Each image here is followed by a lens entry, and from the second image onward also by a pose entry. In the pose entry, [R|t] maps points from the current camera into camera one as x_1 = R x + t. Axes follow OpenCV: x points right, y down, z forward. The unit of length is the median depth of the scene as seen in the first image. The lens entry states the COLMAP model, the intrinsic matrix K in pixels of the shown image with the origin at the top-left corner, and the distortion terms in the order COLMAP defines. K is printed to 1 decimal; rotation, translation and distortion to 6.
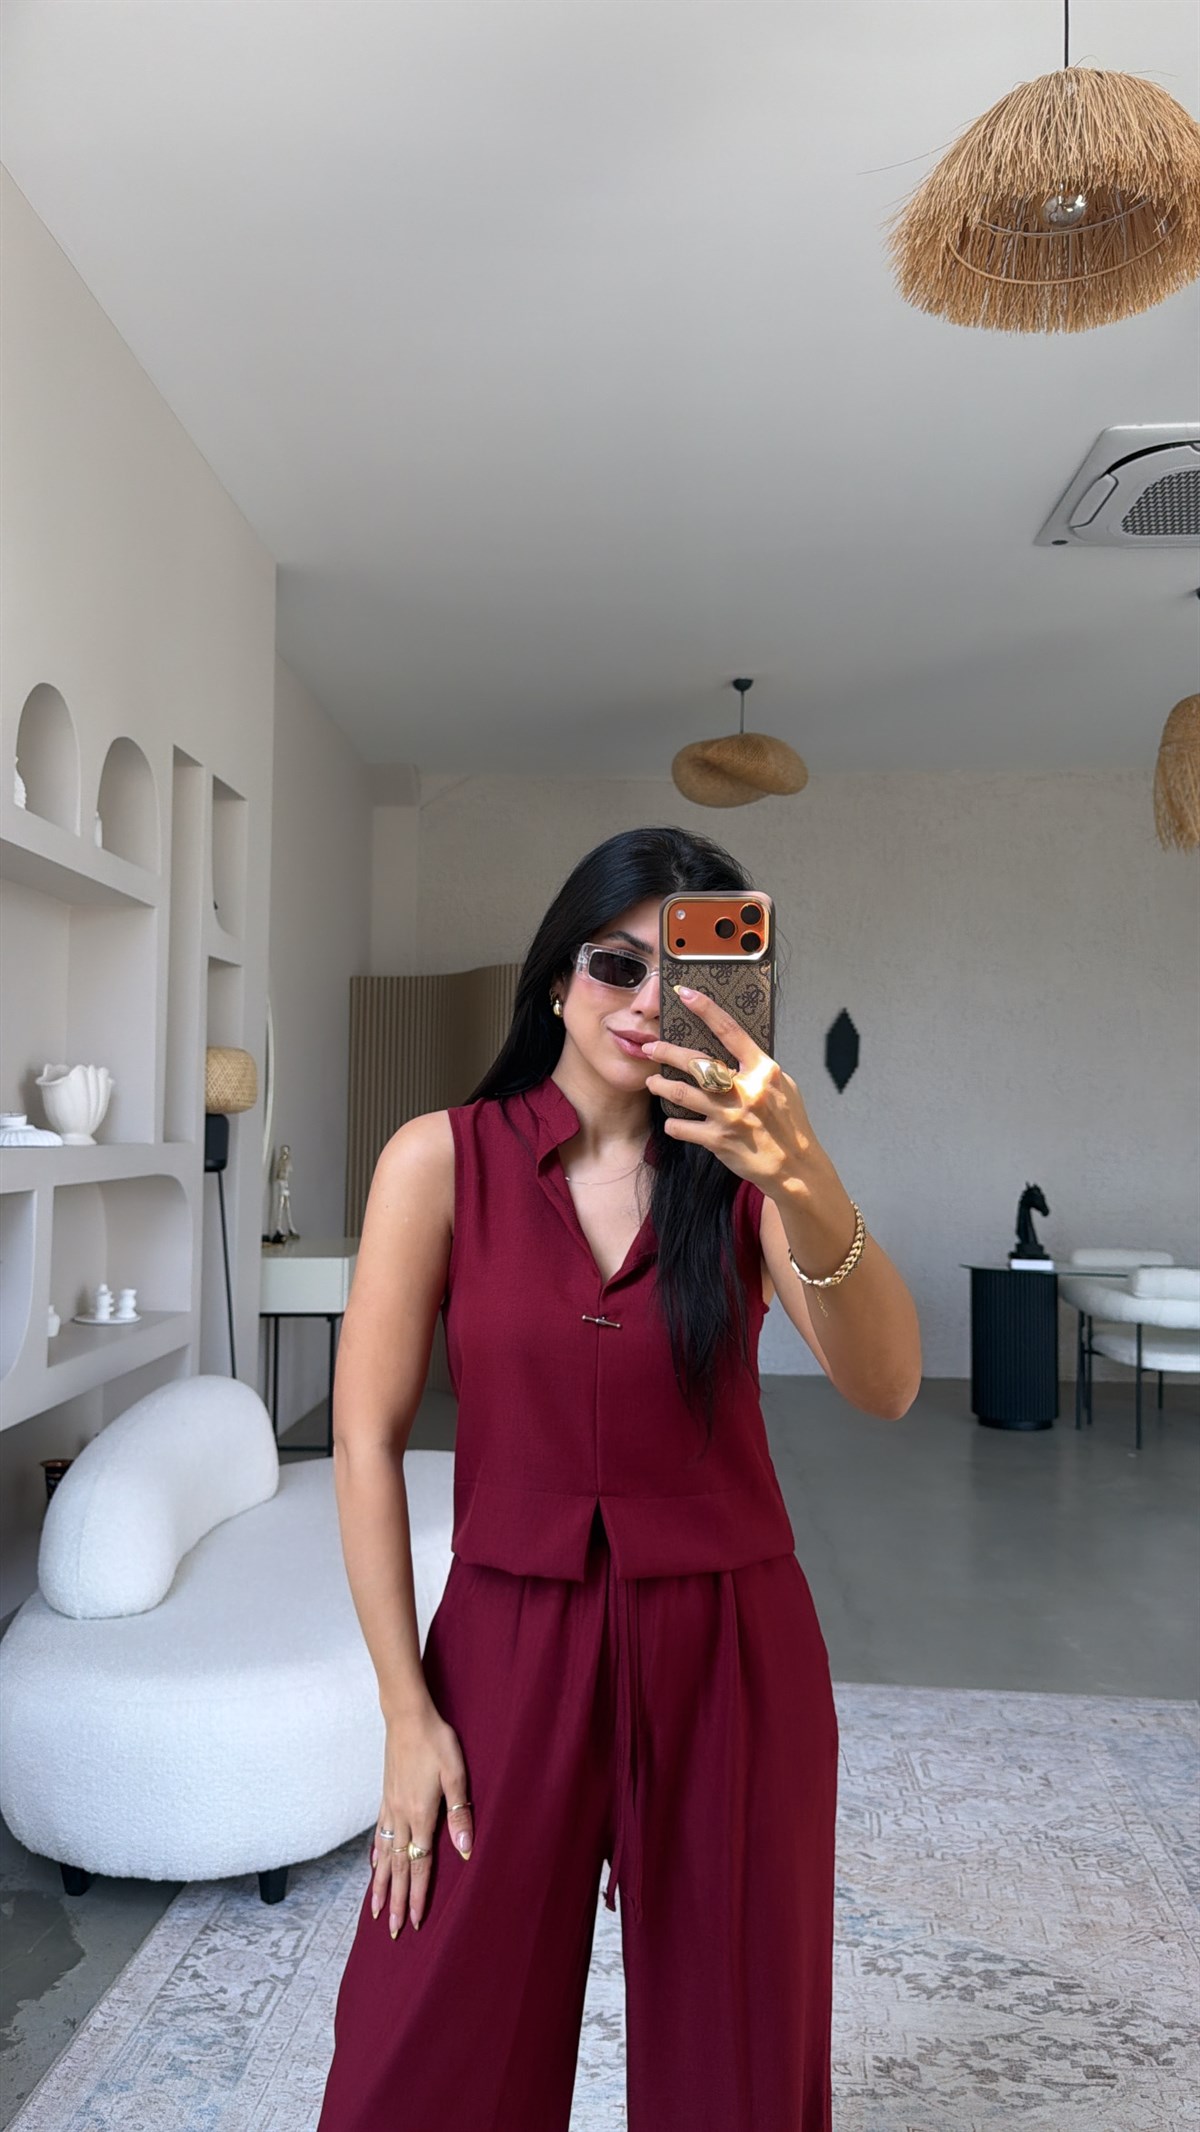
lens RADIAL K [[1507.6, 0, 528.7], [0, 1507.6, 1029.0], [0, 0, 1]] dist [-0.000696, -0.030539]
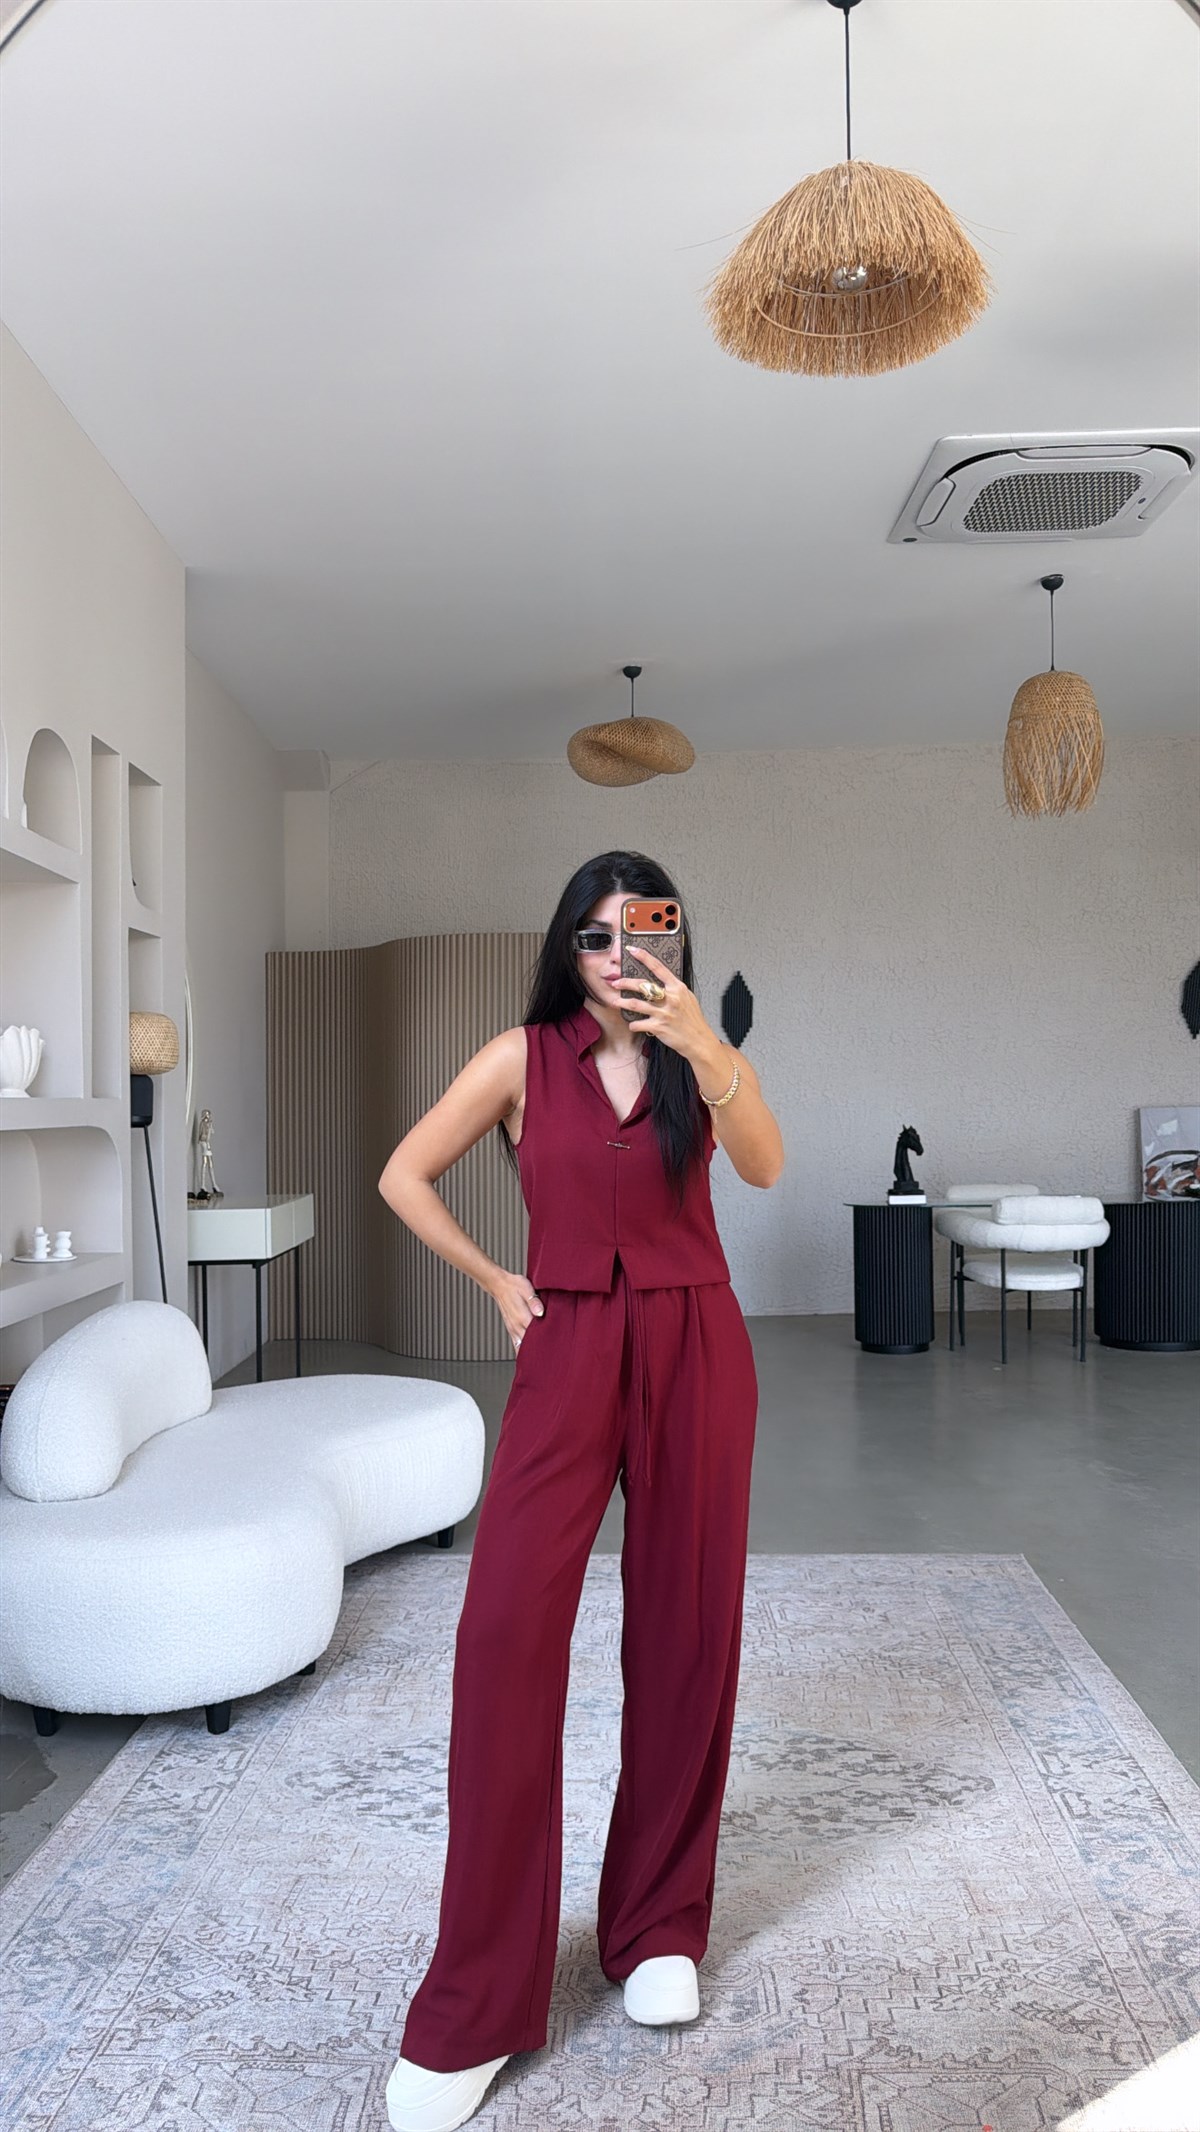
lens RADIAL K [[1506.0, 0, 538.6], [0, 1506.0, 1023.4], [0, 0, 1]] dist [-0.000955, -0.031481]
pose [[0.998308, -0.025449, 0.052275, 0.032051], [0.025012, 0.999647, 0.008989, 0.028833], [-0.052485, -0.007667, 0.998592, -0.181574]]
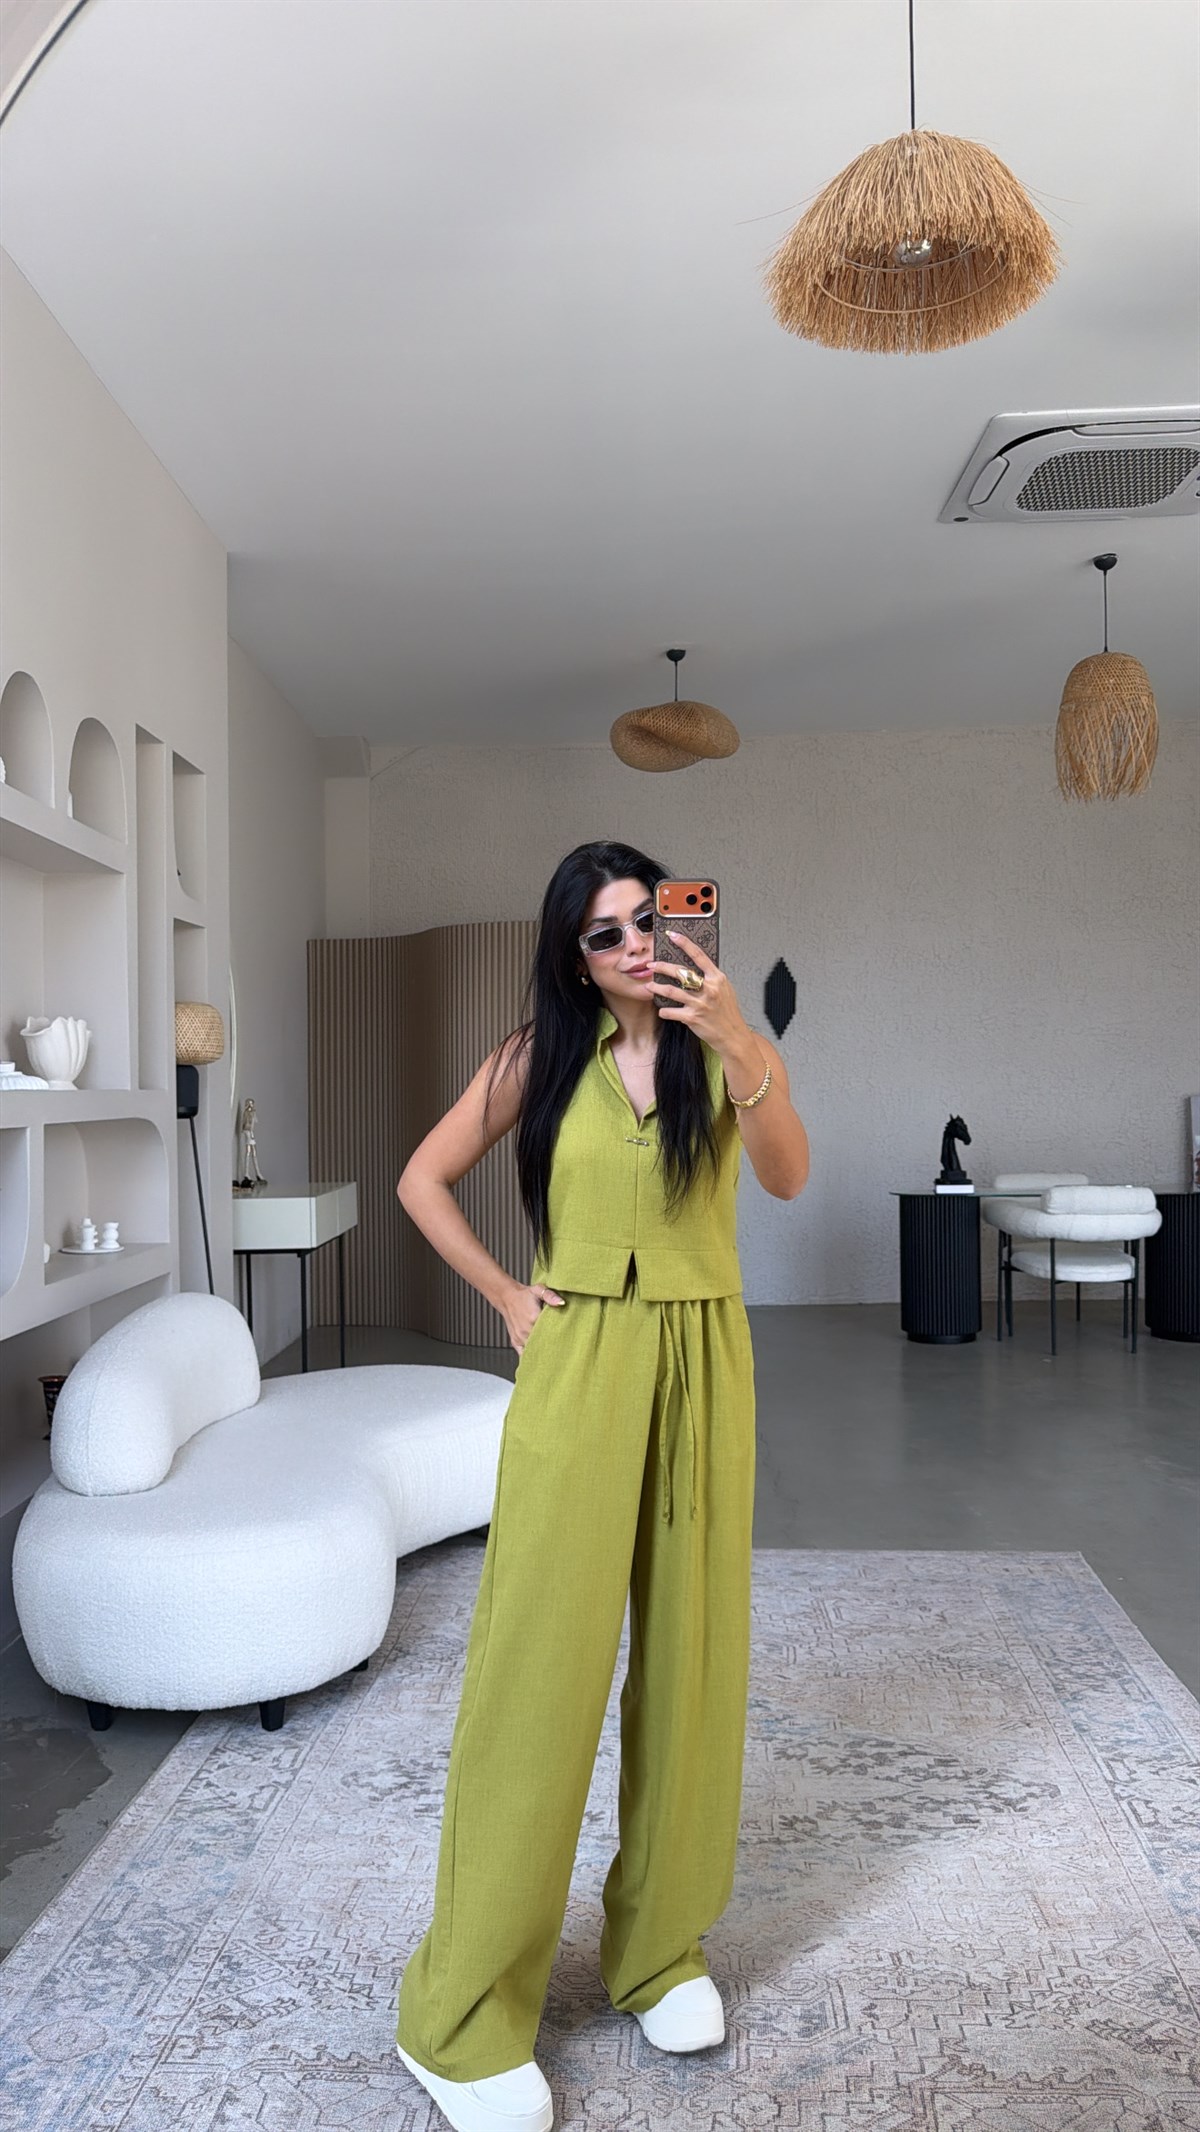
lens RADIAL K [[1505.0, 0, 538.2], [0, 1505.0, 1027.7], [0, 0, 1]] dist [-0.003810, -0.022380]
pose [[0.999196, -0.027429, 0.029255, 0.016408], [0.026763, 0.999379, 0.022934, 0.019148], [-0.029866, -0.022132, 0.999309, -0.162262]]
